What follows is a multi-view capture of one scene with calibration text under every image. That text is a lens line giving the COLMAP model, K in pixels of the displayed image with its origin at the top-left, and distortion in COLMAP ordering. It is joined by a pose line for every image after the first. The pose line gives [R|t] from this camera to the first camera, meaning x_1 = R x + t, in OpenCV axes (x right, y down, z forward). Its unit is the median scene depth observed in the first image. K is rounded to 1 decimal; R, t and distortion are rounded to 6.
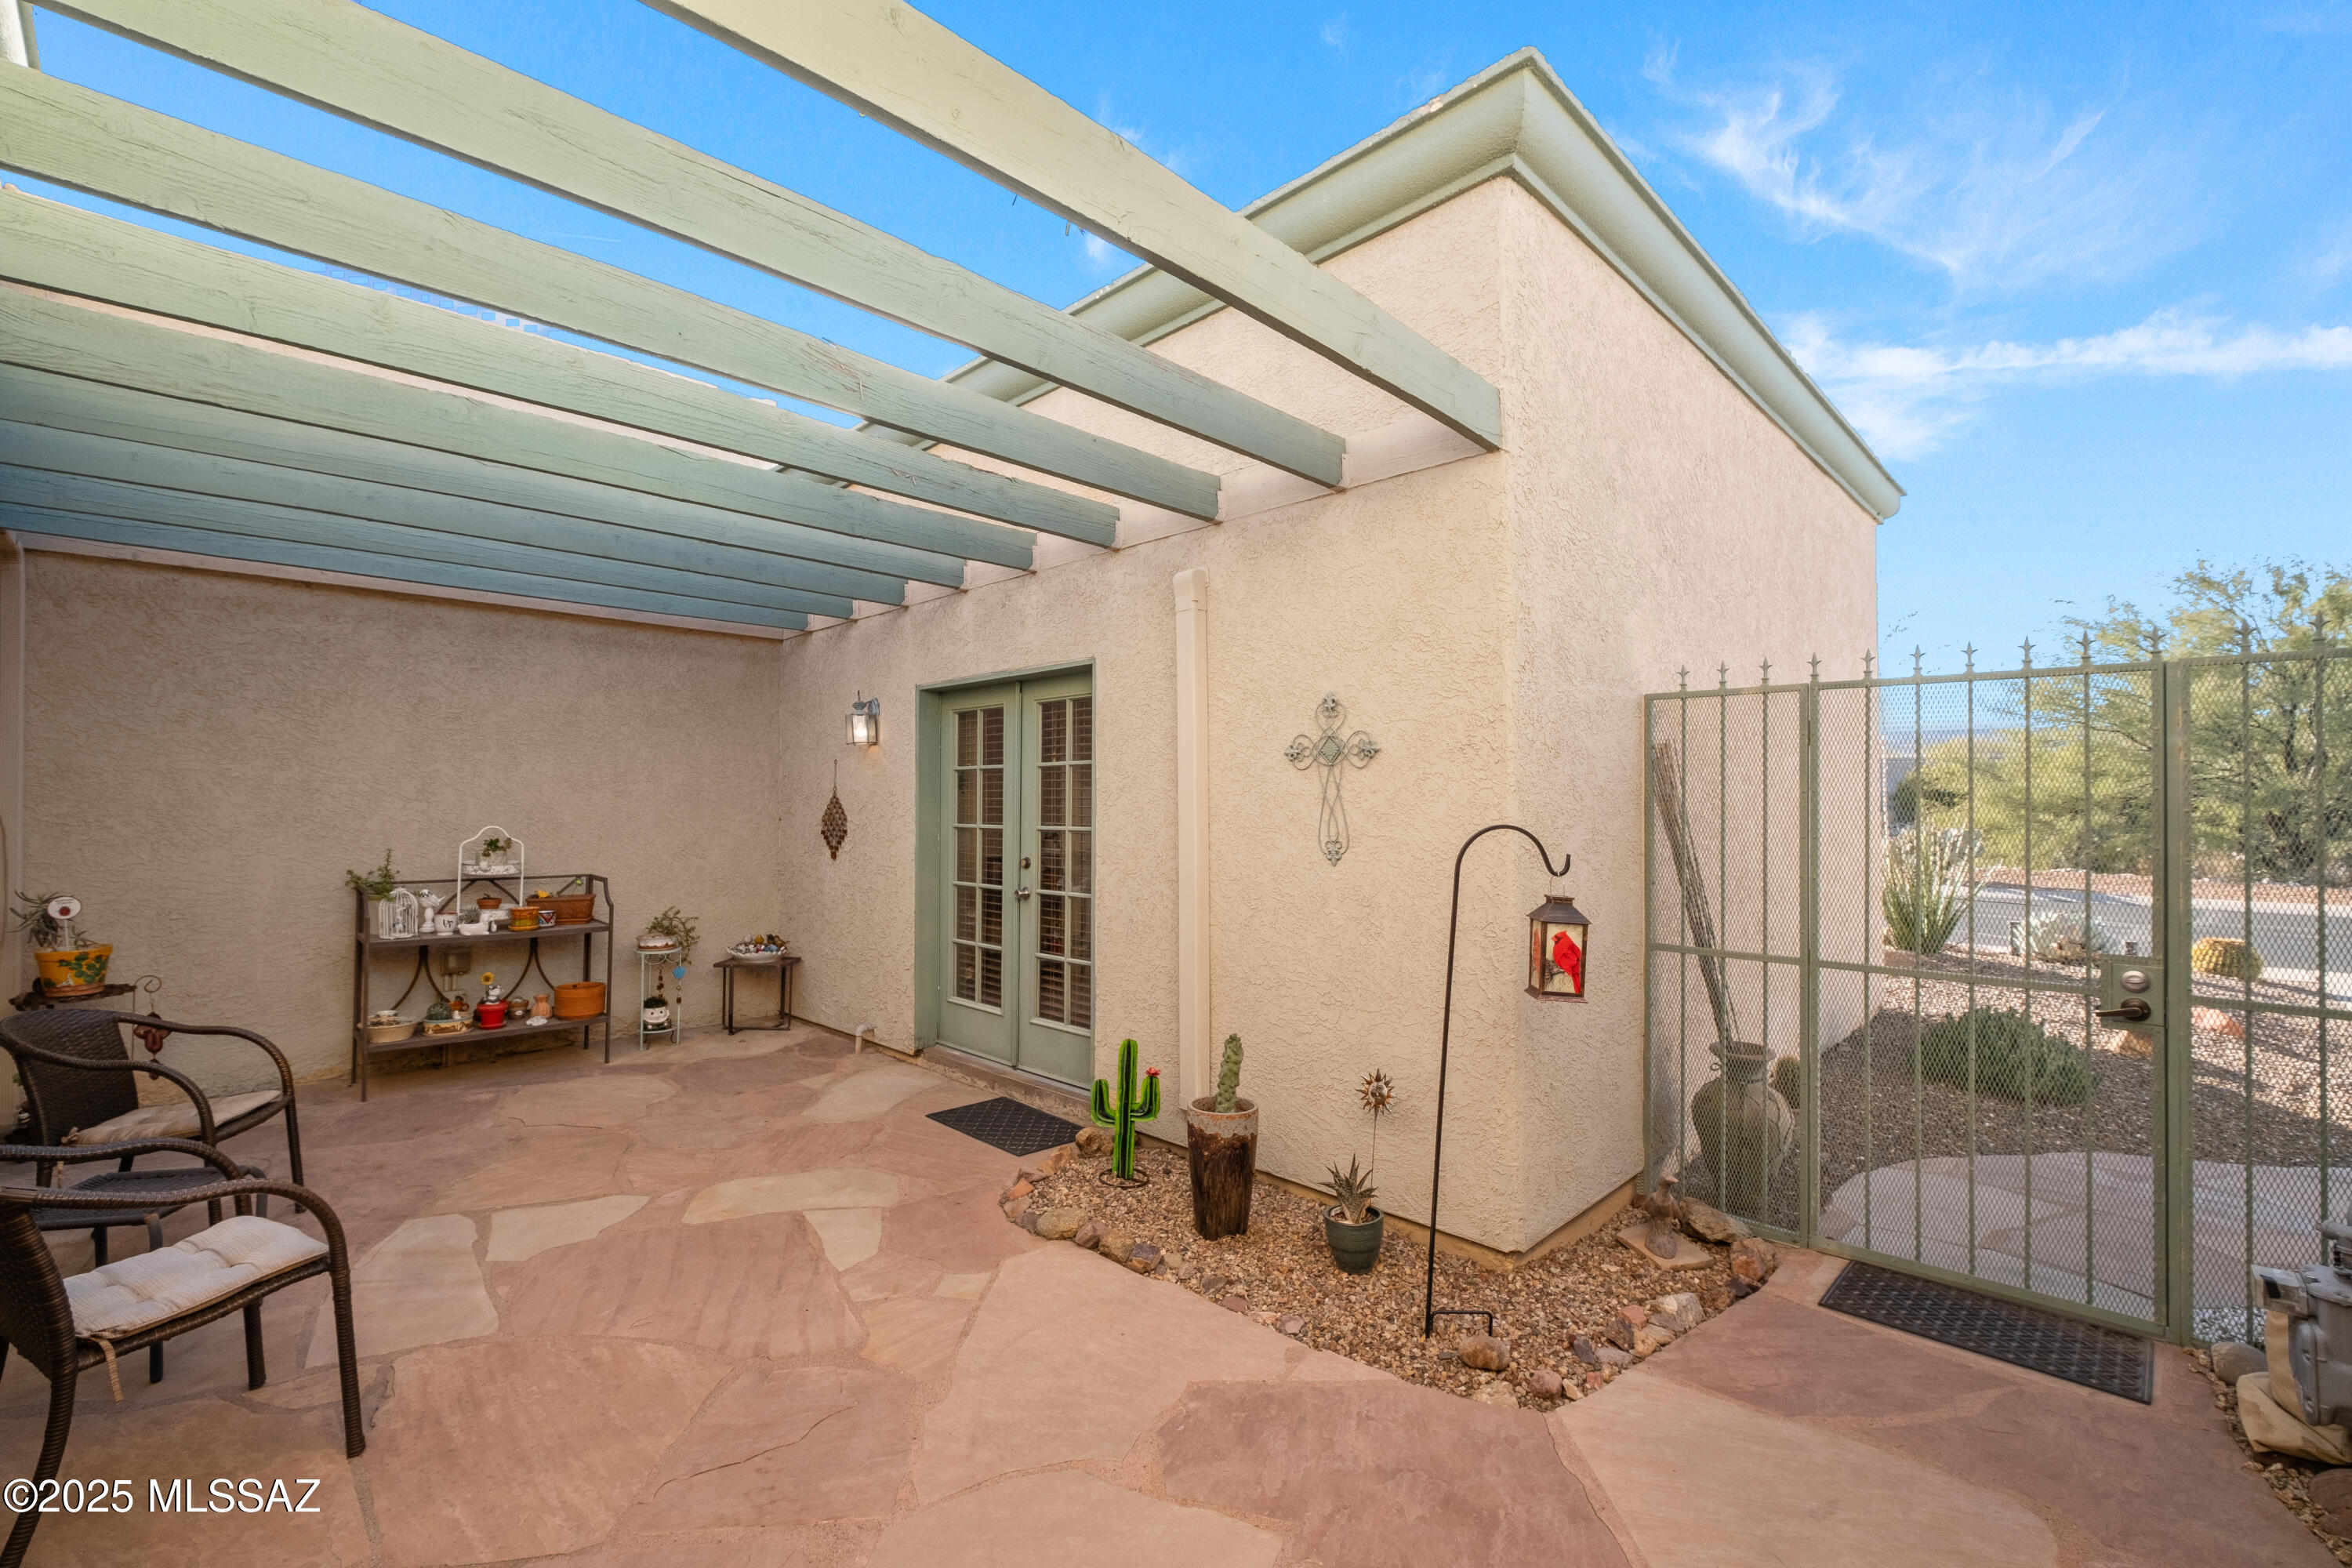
lens RADIAL K [[1028.1, 0, 1164.9], [0, 1028.1, 784.4], [0, 0, 1]] dist [0.010182, -0.010269]
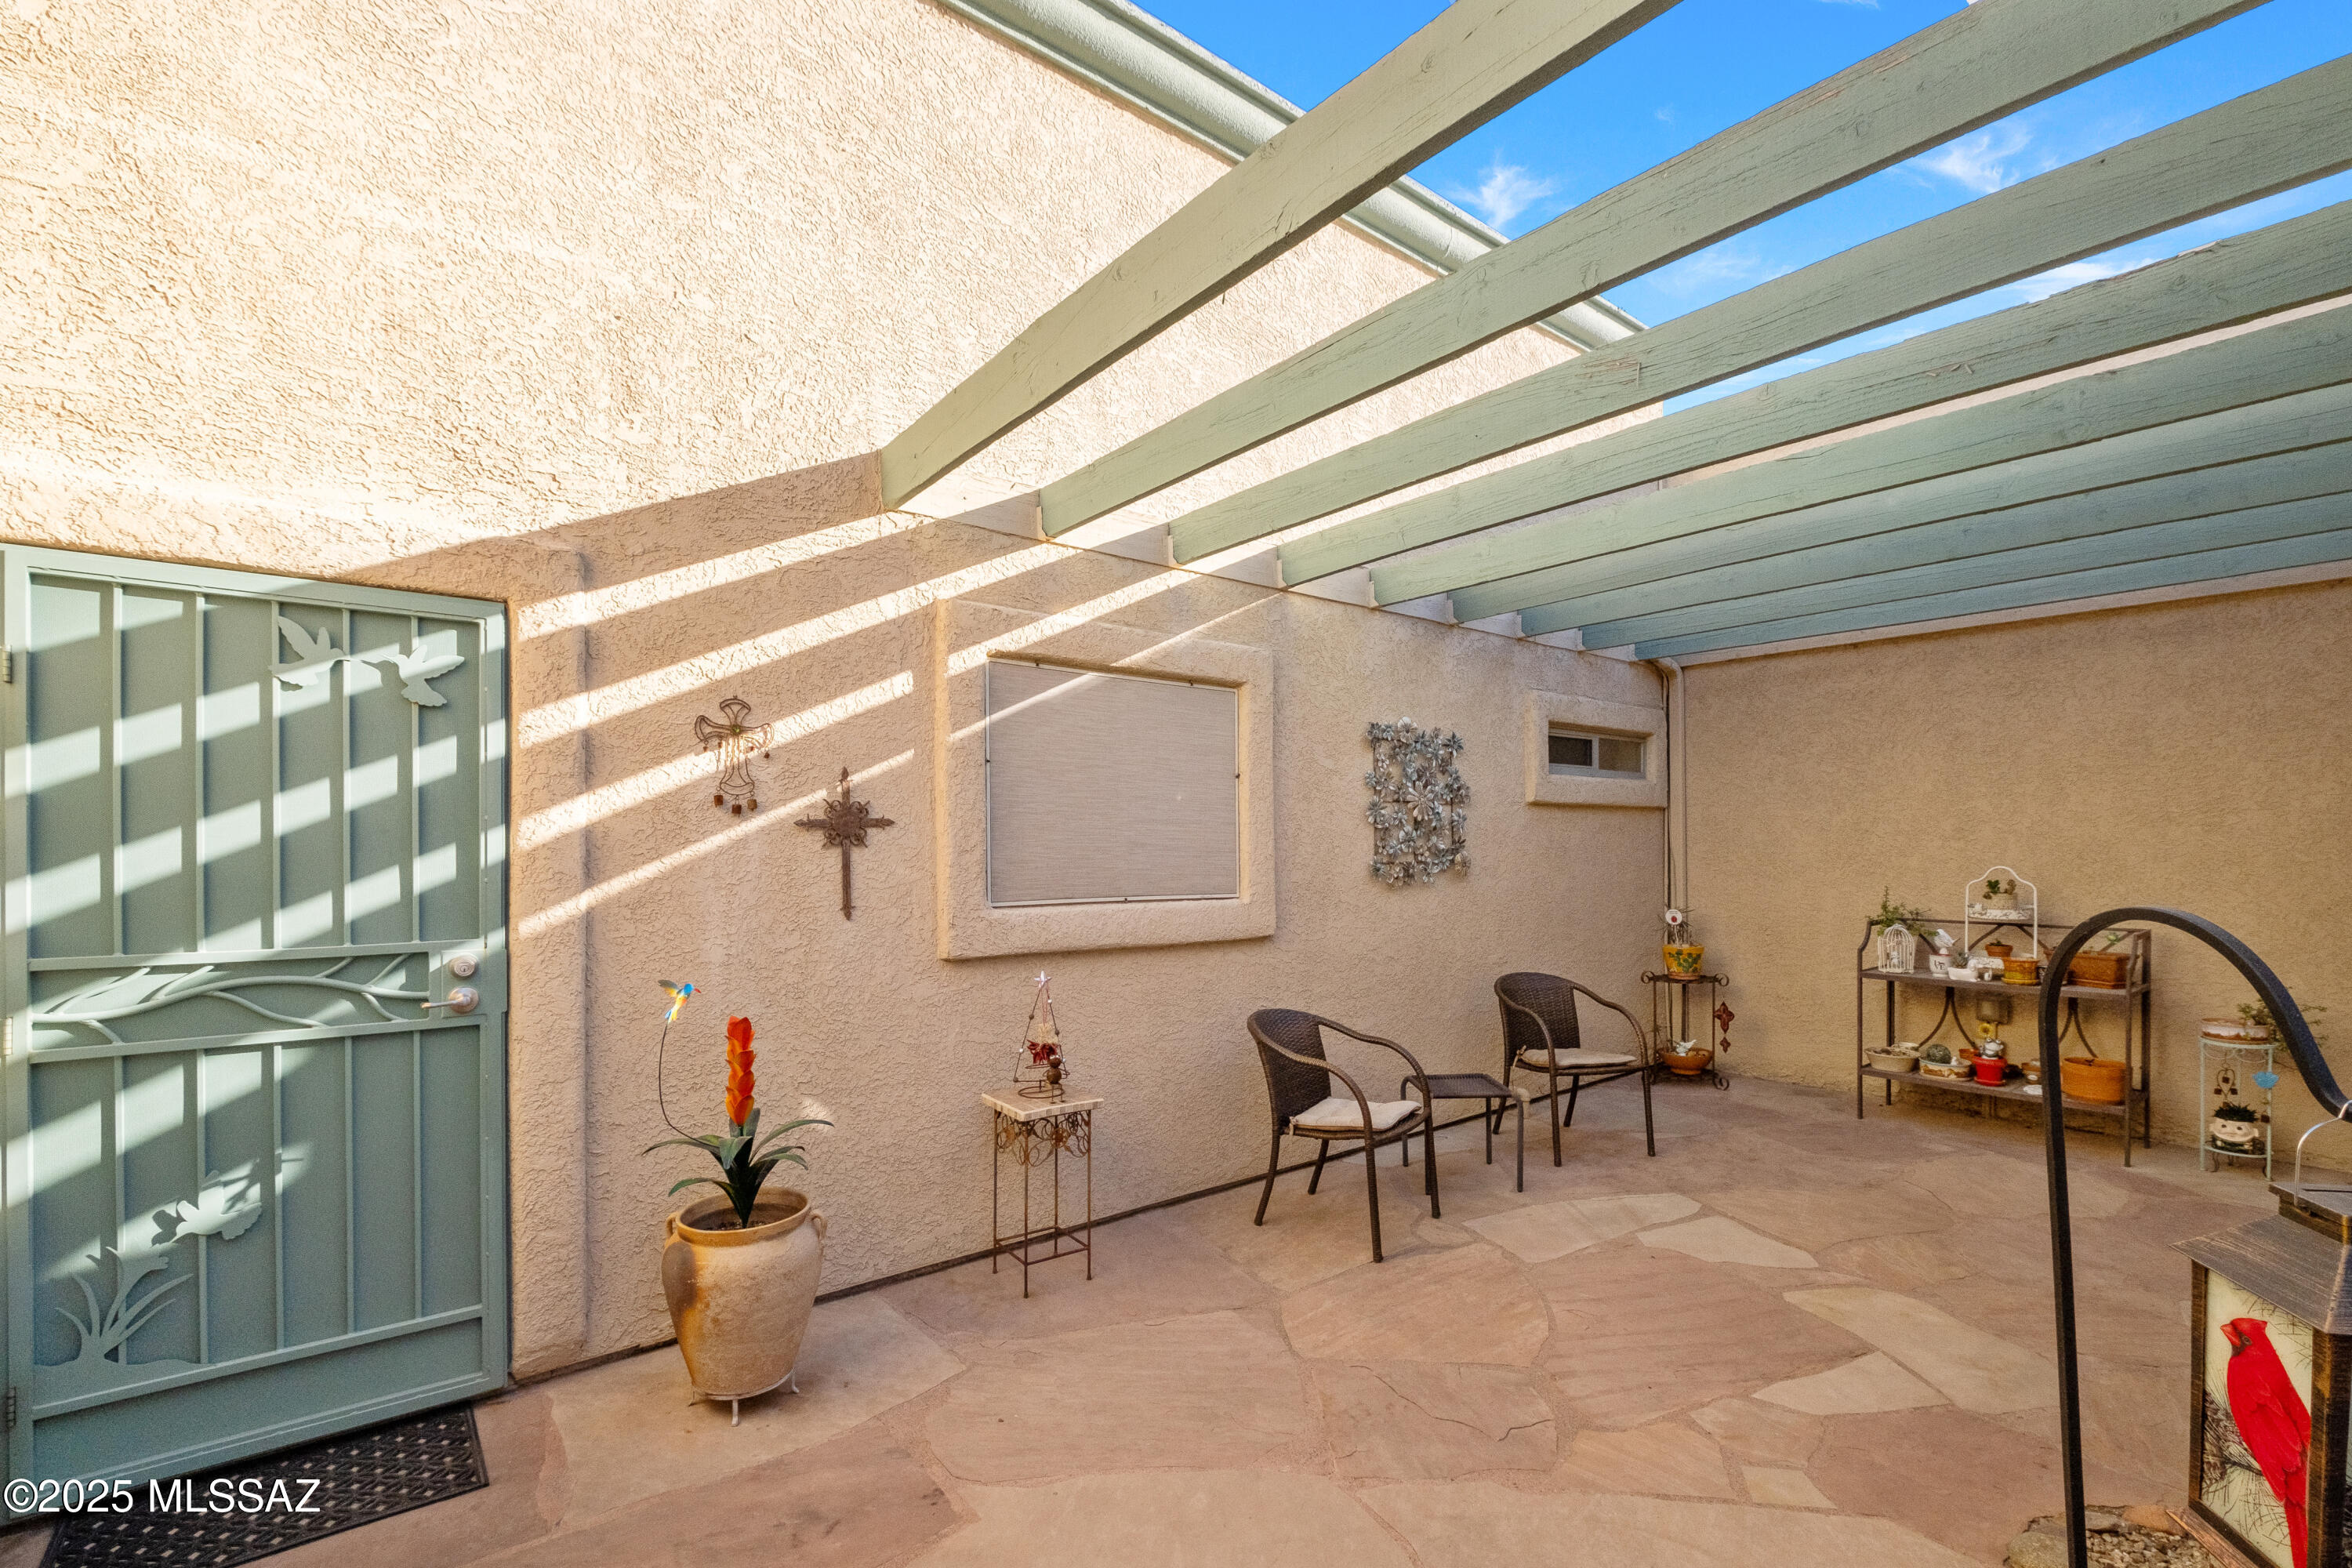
lens RADIAL K [[1025.4, 0, 1176.5], [0, 1025.4, 854.8], [0, 0, 1]] dist [0.001117, 0.000002]
pose [[-0.105609, 0.008578, -0.994371, 0.370641], [0.024820, 0.999674, 0.005988, 0.007256], [0.994098, -0.024048, -0.105787, 0.411187]]
